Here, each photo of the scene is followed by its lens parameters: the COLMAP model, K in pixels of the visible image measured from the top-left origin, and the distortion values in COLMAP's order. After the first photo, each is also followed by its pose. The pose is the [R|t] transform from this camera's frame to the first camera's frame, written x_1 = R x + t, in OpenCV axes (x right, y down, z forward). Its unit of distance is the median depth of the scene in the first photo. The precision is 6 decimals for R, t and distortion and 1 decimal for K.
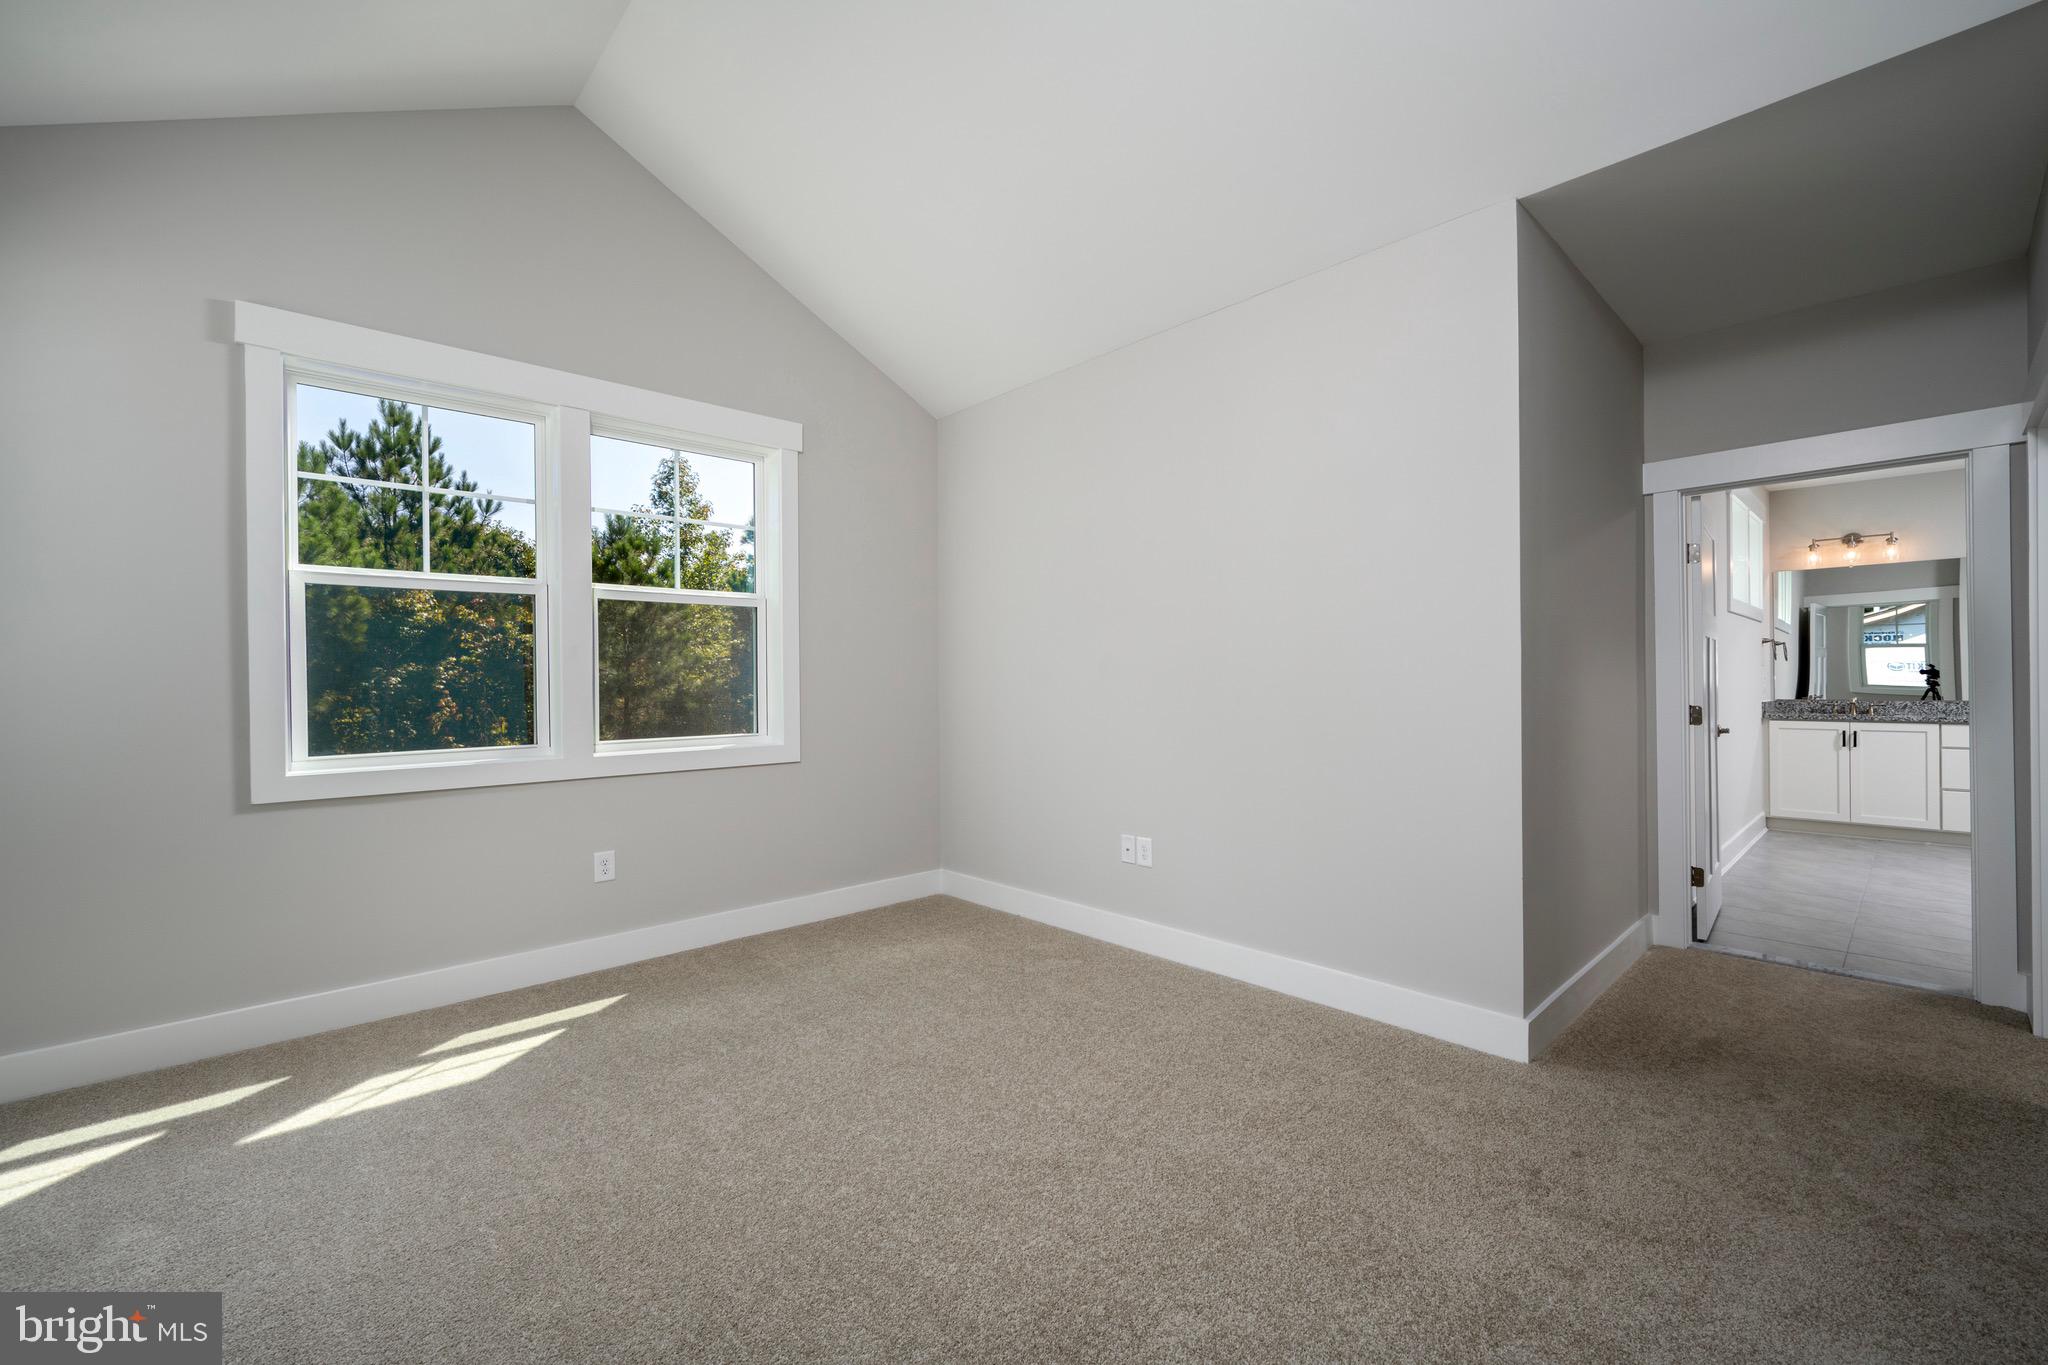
lens RADIAL K [[851.3, 0, 1049.4], [0, 851.3, 680.2], [0, 0, 1]] dist [-0.000034, 0.000011]
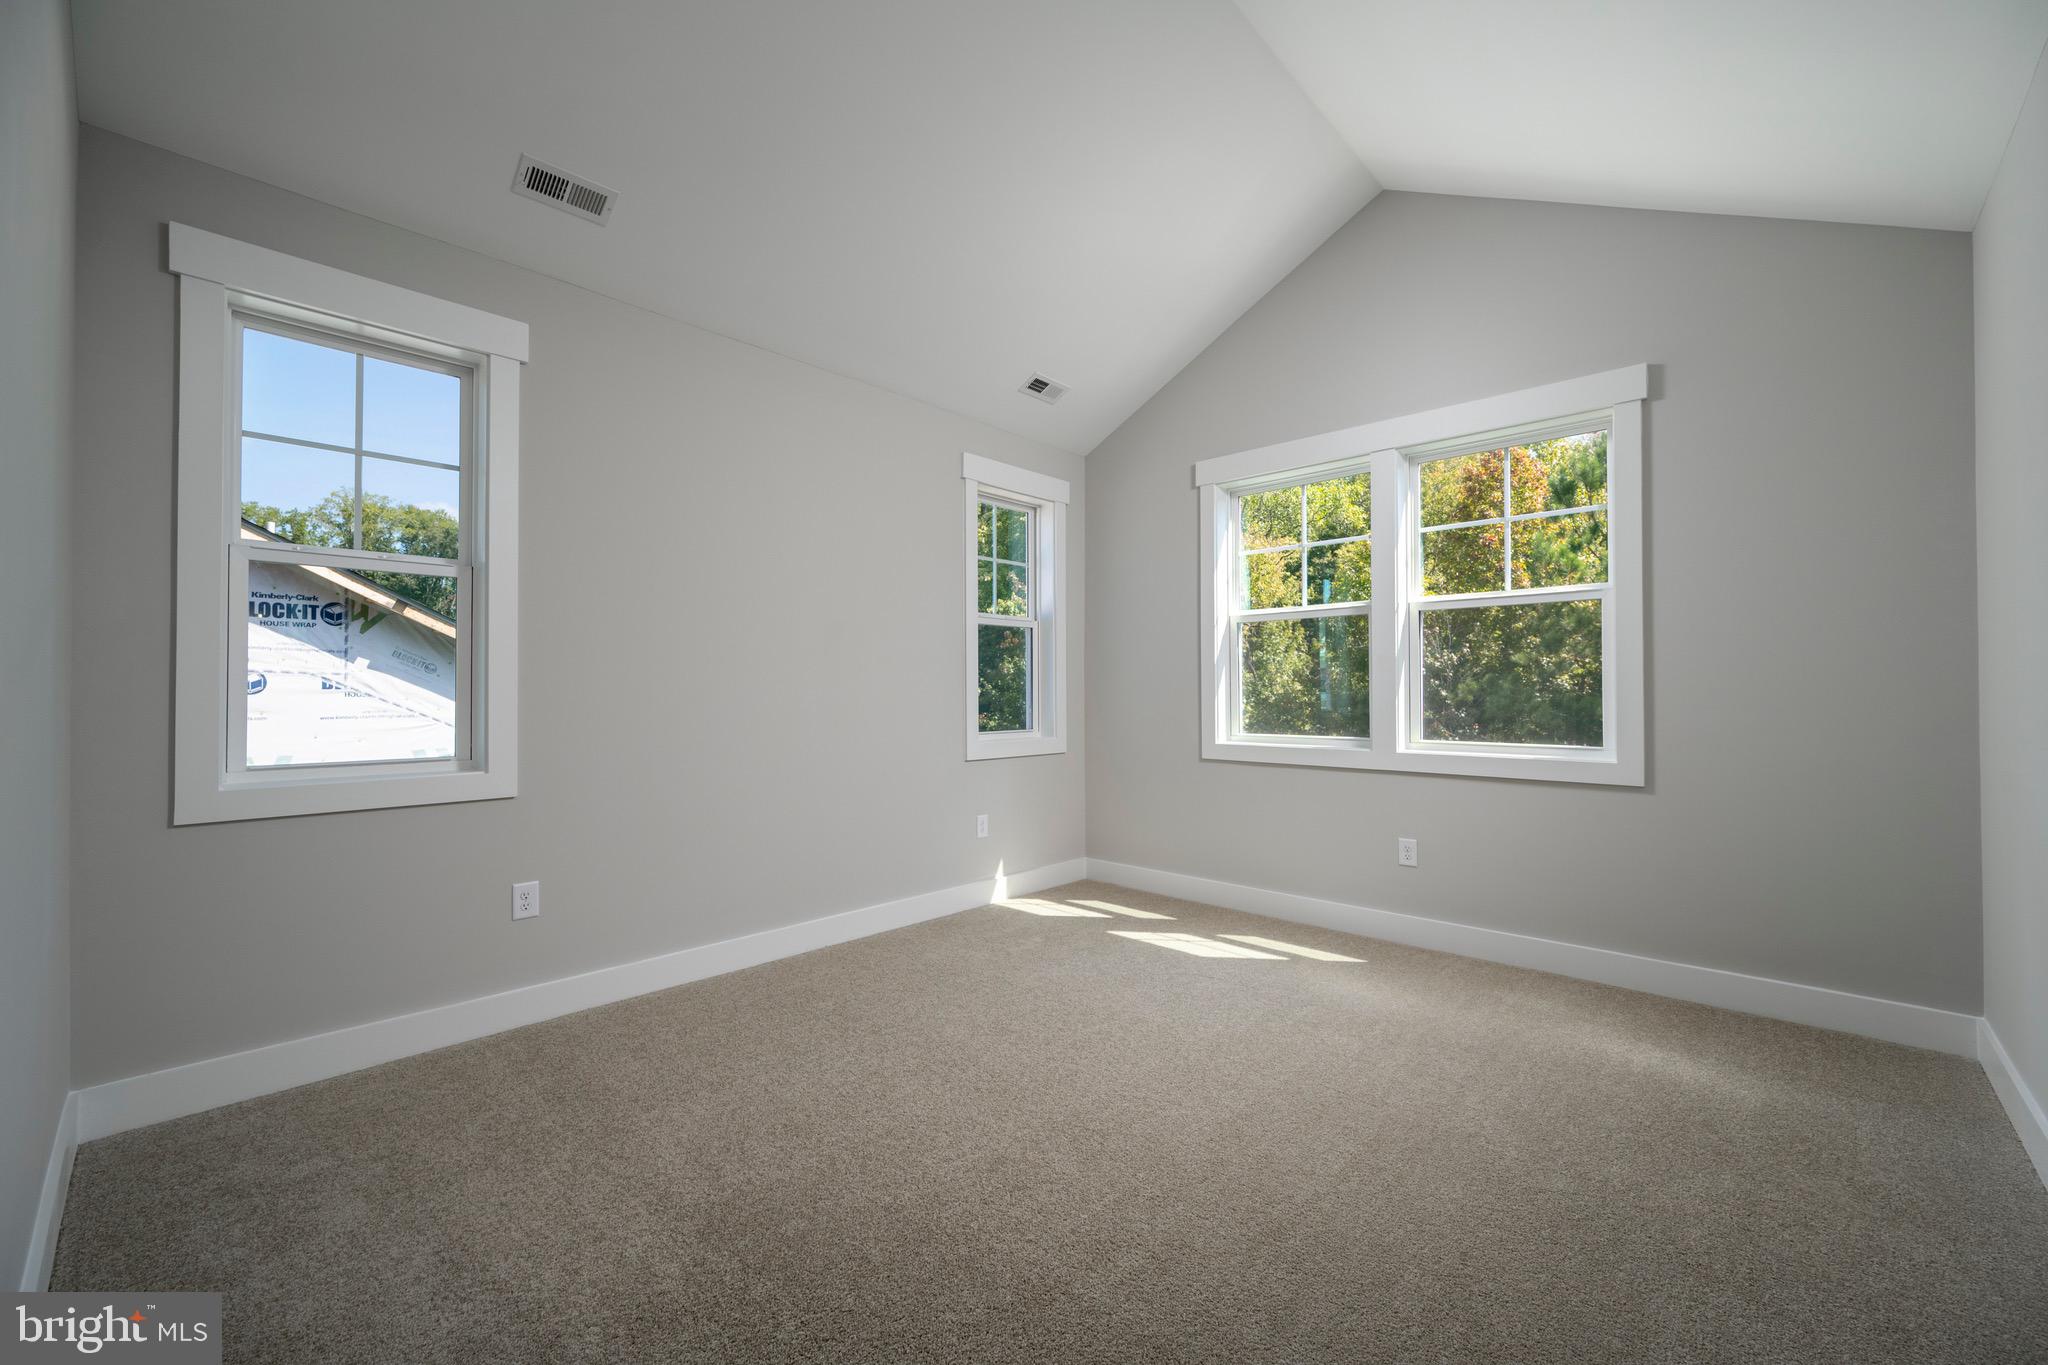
lens RADIAL K [[808.6, 0, 1024.0], [0, 808.6, 682.5], [0, 0, 1]] dist [0.000783, 0.000071]
pose [[0.054546, 0.004590, -0.998501, 0.641073], [0.005889, 0.999971, 0.004918, -0.014877], [0.998494, -0.006149, 0.054517, 0.556707]]
